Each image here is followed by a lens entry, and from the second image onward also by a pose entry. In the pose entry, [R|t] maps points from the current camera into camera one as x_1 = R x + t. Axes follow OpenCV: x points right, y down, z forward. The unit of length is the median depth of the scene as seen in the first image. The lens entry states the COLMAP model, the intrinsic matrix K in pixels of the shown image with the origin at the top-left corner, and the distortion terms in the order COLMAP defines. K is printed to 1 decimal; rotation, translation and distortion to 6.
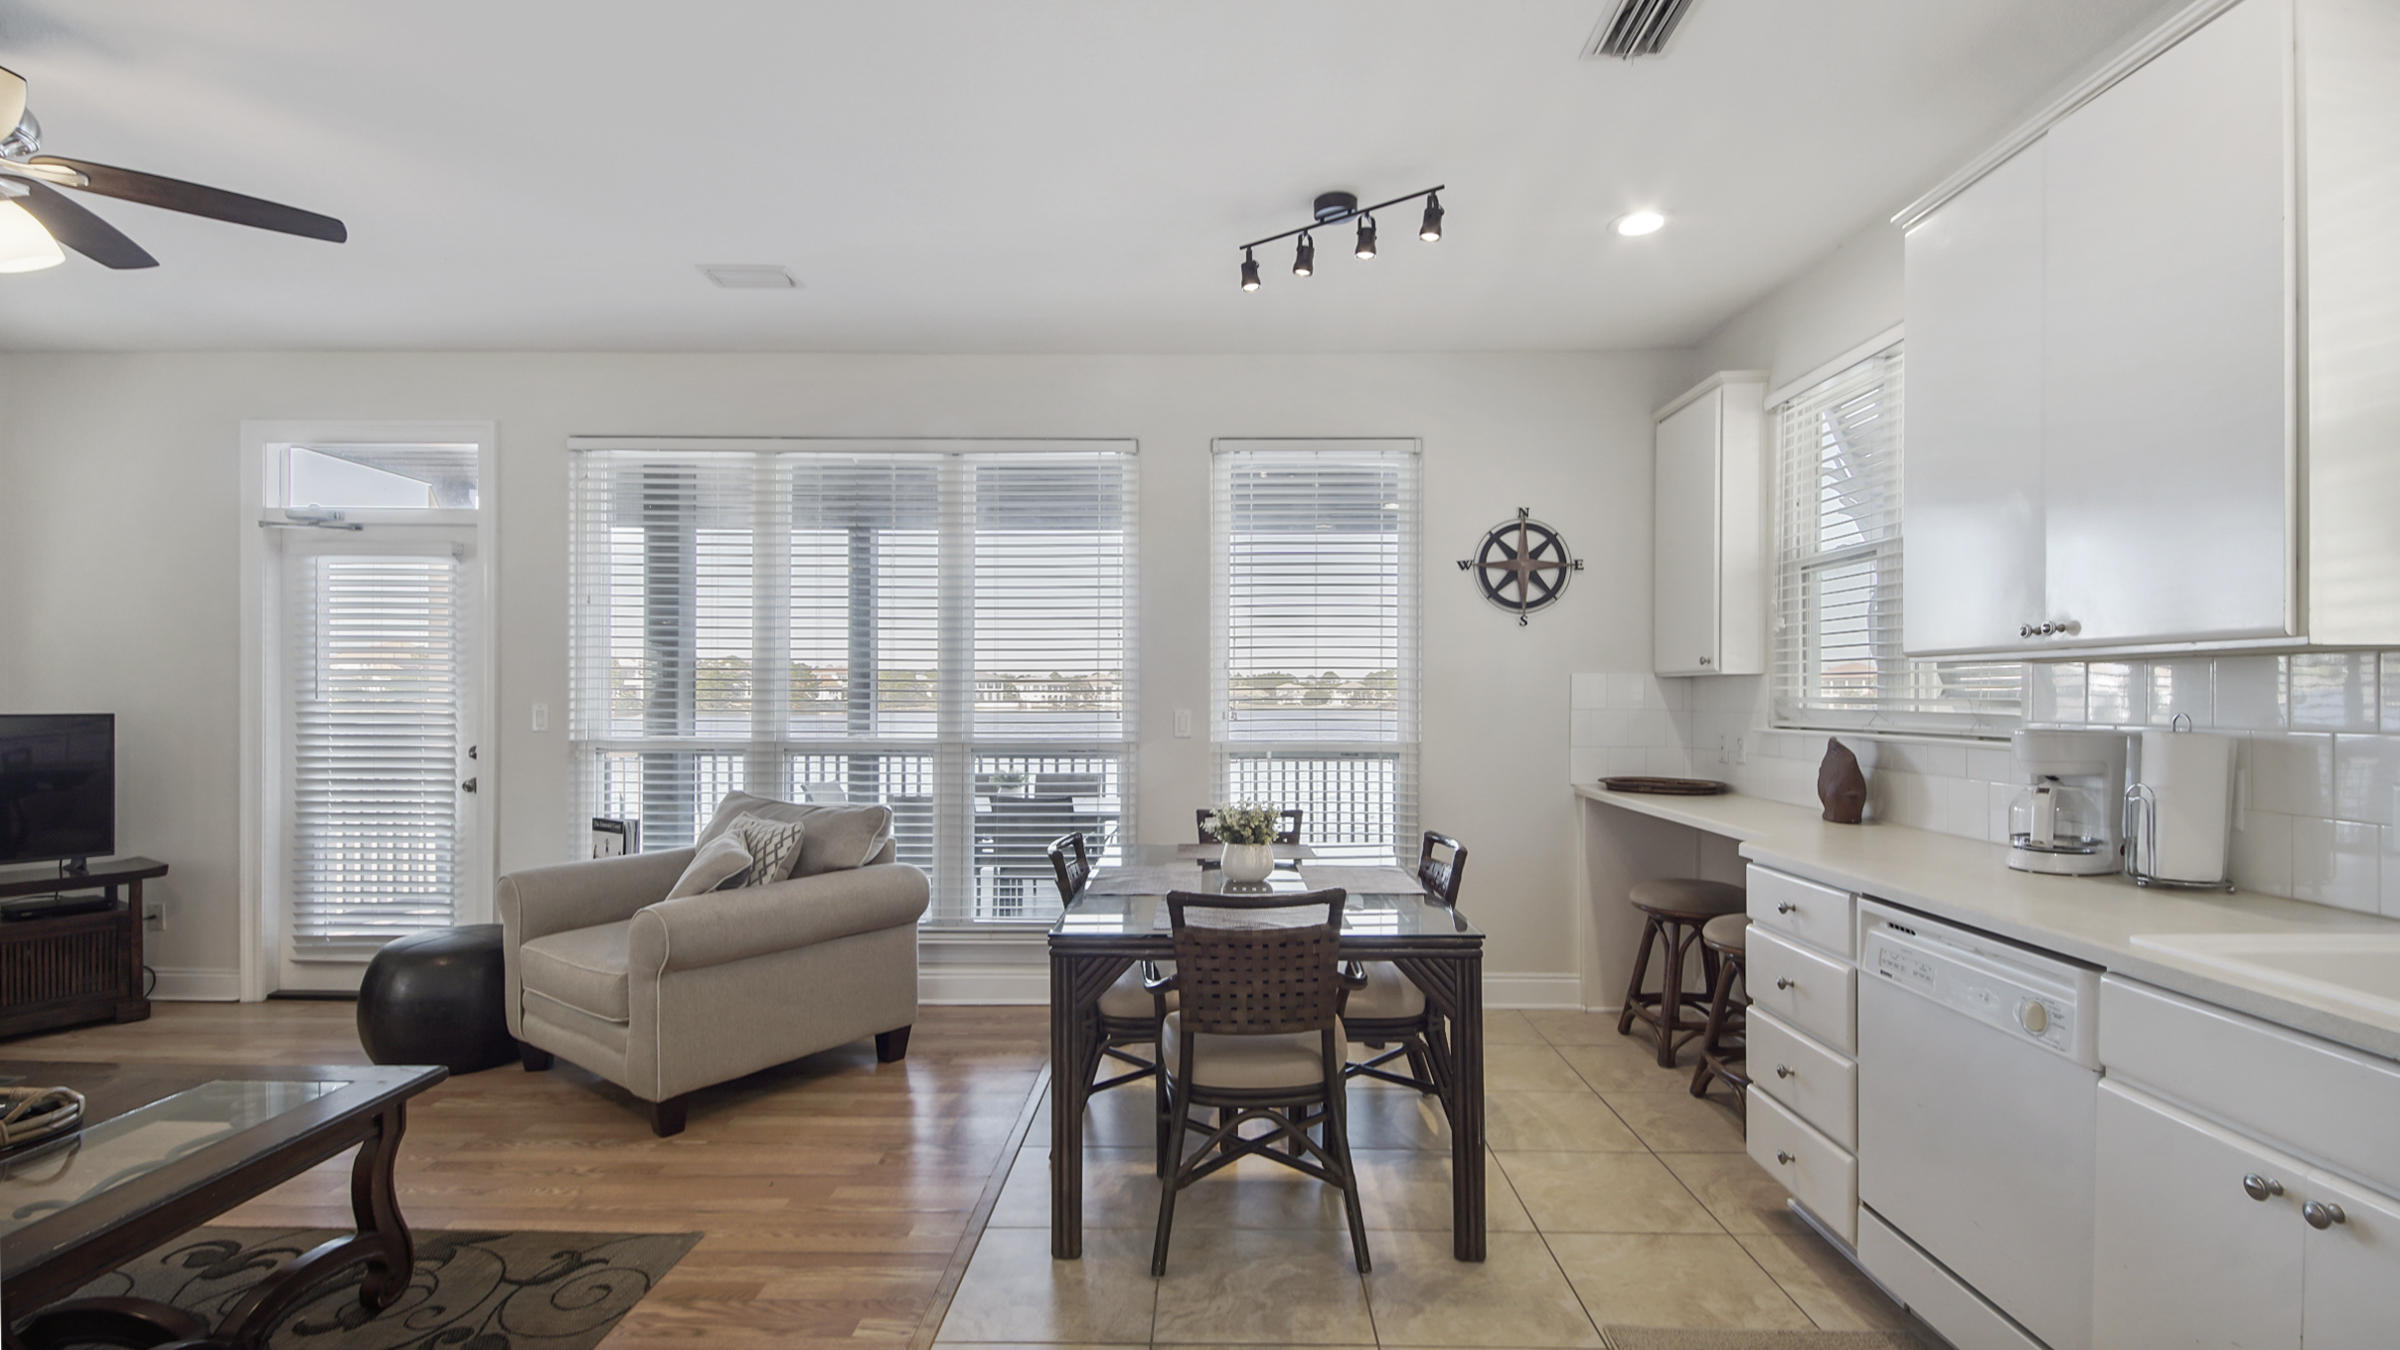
lens RADIAL K [[1053.1, 0, 1209.6], [0, 1053.1, 700.0], [0, 0, 1]] dist [0.036300, -0.022082]
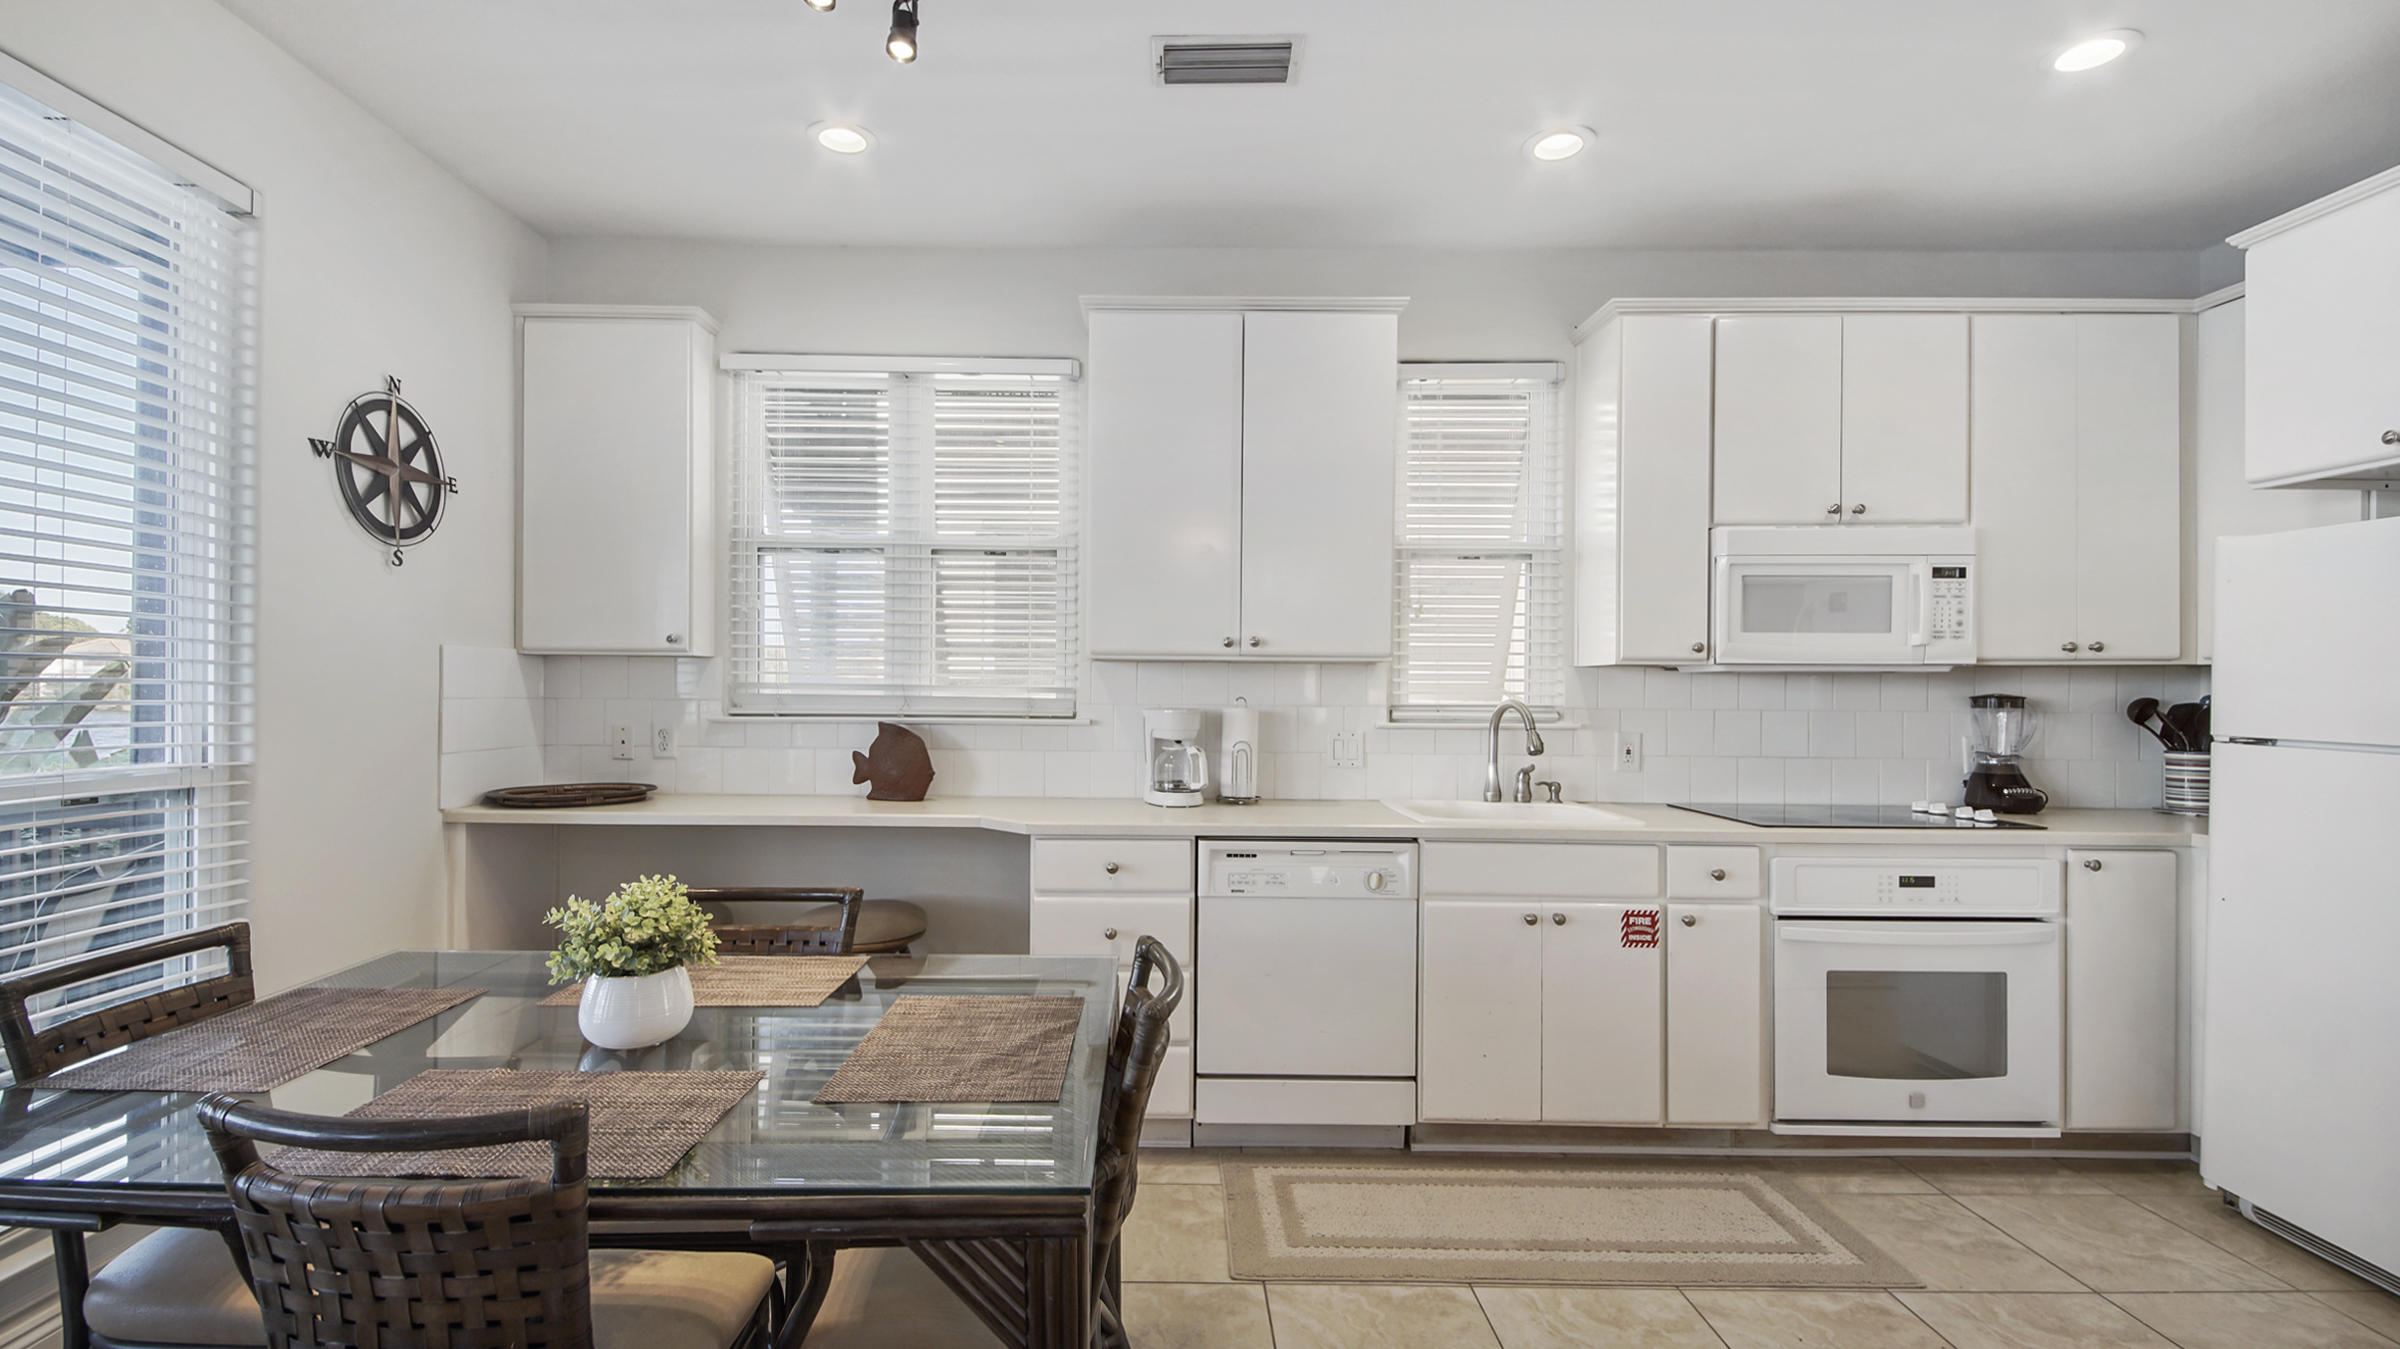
lens RADIAL K [[1121.7, 0, 1136.5], [0, 1121.7, 681.9], [0, 0, 1]] dist [0.044168, -0.026815]
pose [[-0.015974, 0.004525, 0.999862, -0.461695], [-0.005868, 0.999972, -0.004619, -0.000884], [-0.999855, -0.005941, -0.015947, 0.684535]]
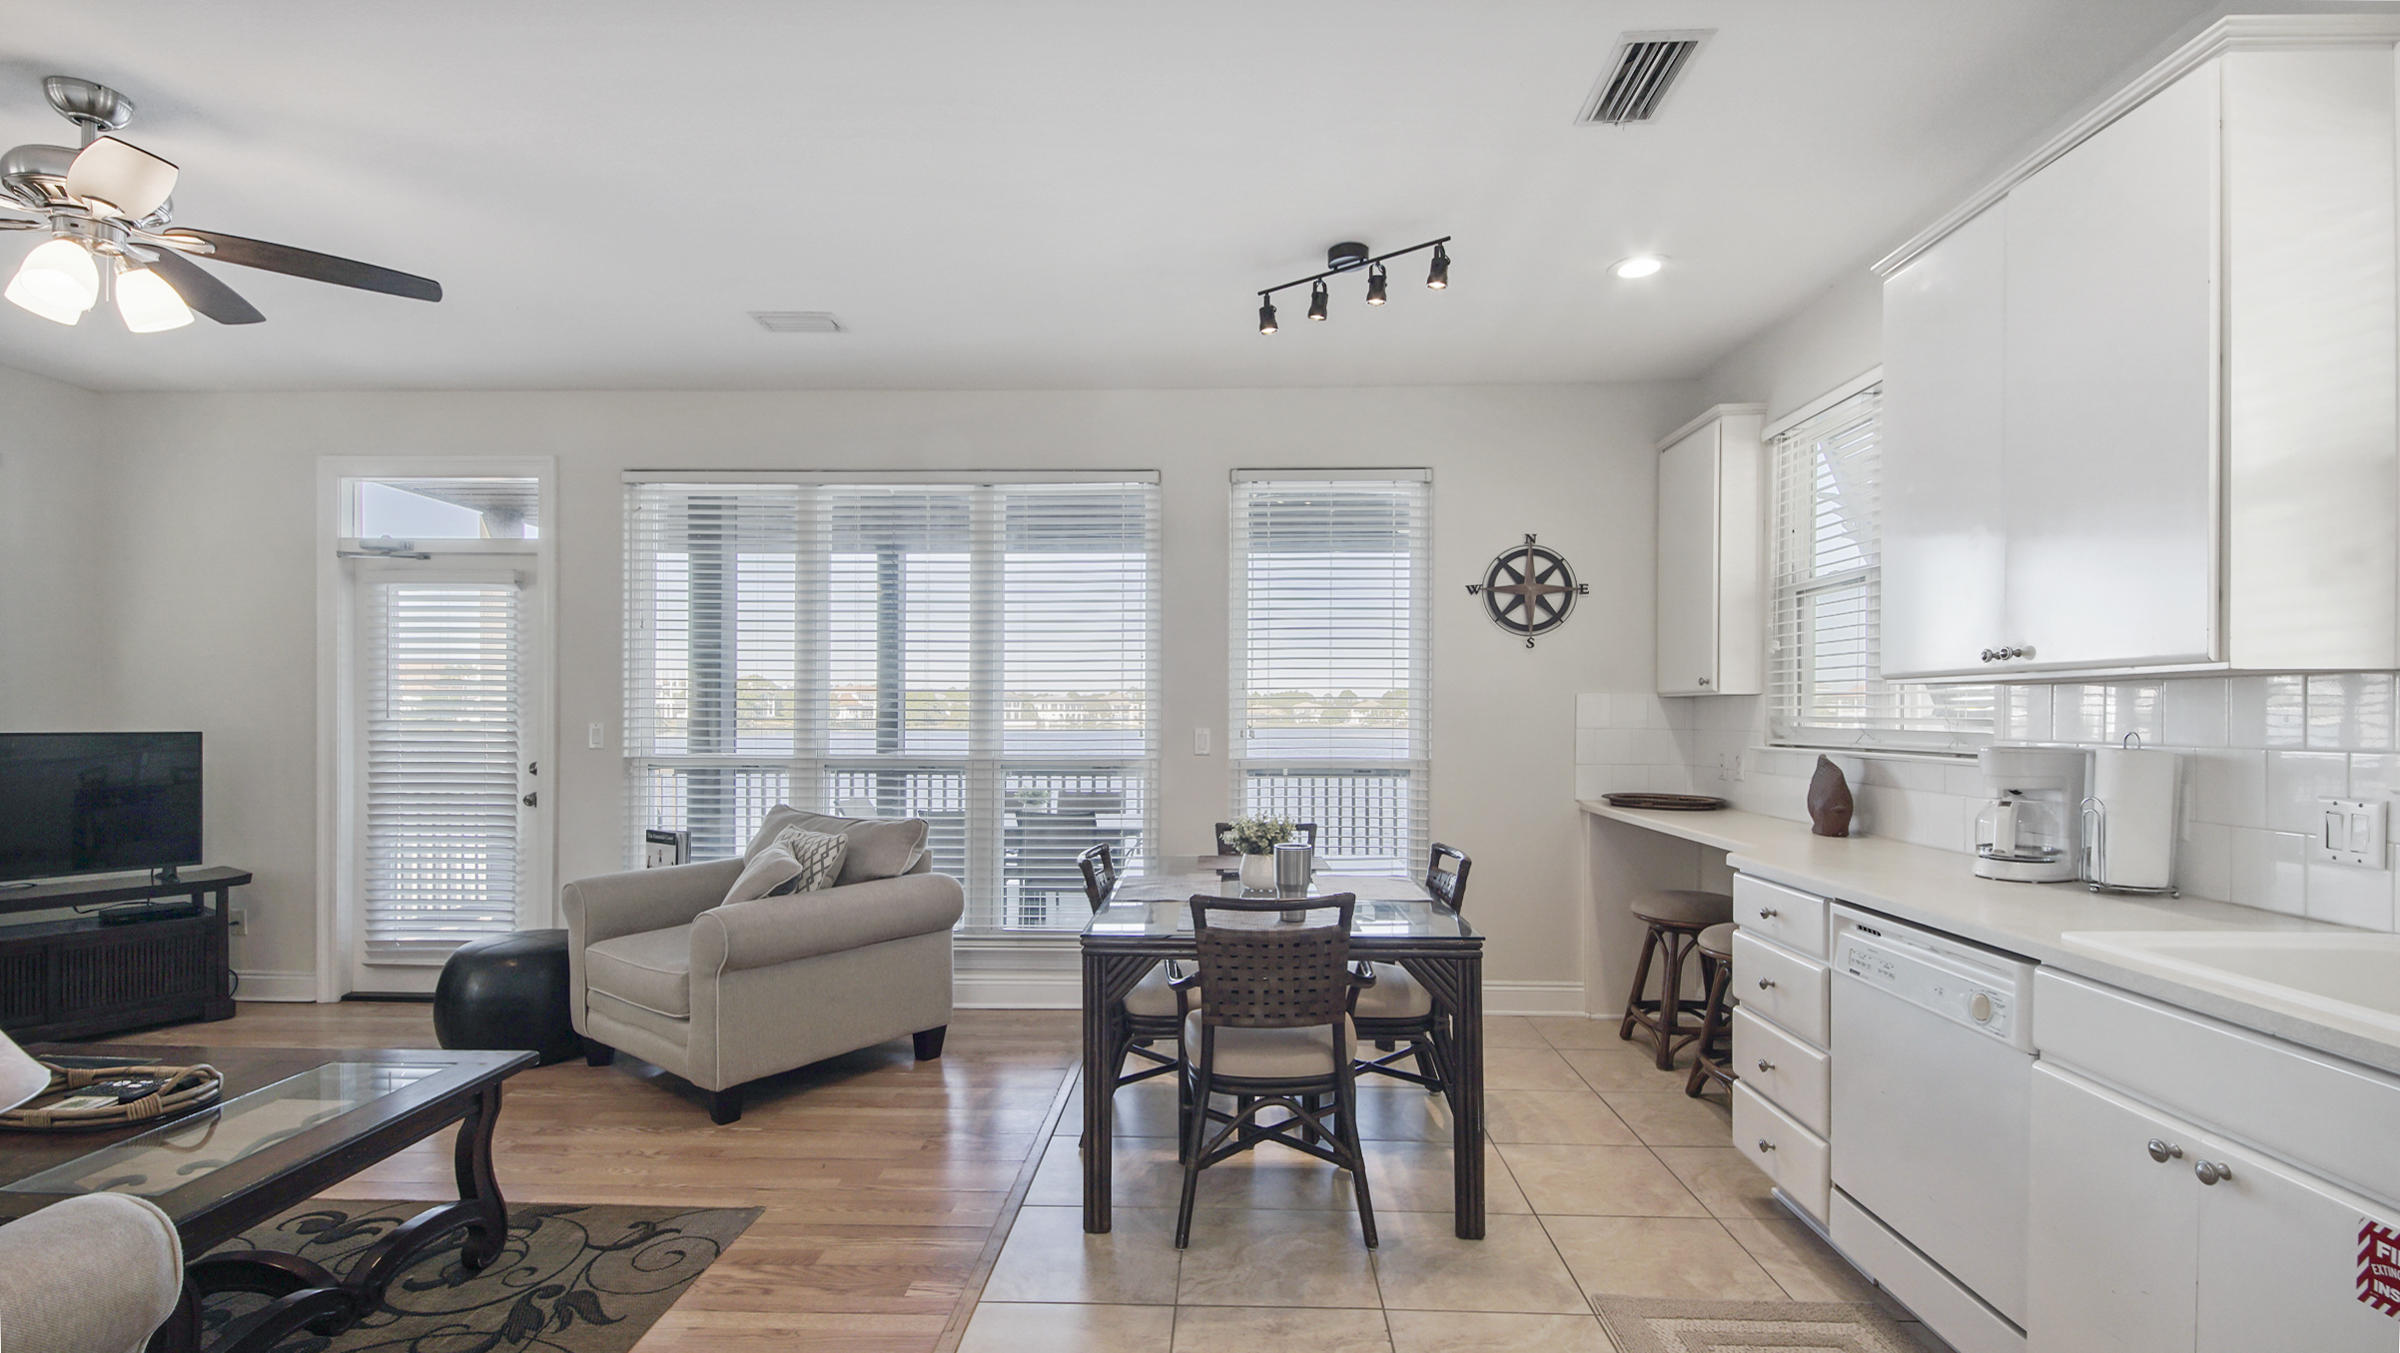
lens RADIAL K [[1052.7, 0, 1203.4], [0, 1052.7, 718.0], [0, 0, 1]] dist [0.038000, -0.023048]
pose [[0.999739, 0.000350, -0.022852, -0.001090], [-0.000373, 0.999999, -0.001005, 0.000064], [0.022851, 0.001014, 0.999738, -0.056308]]
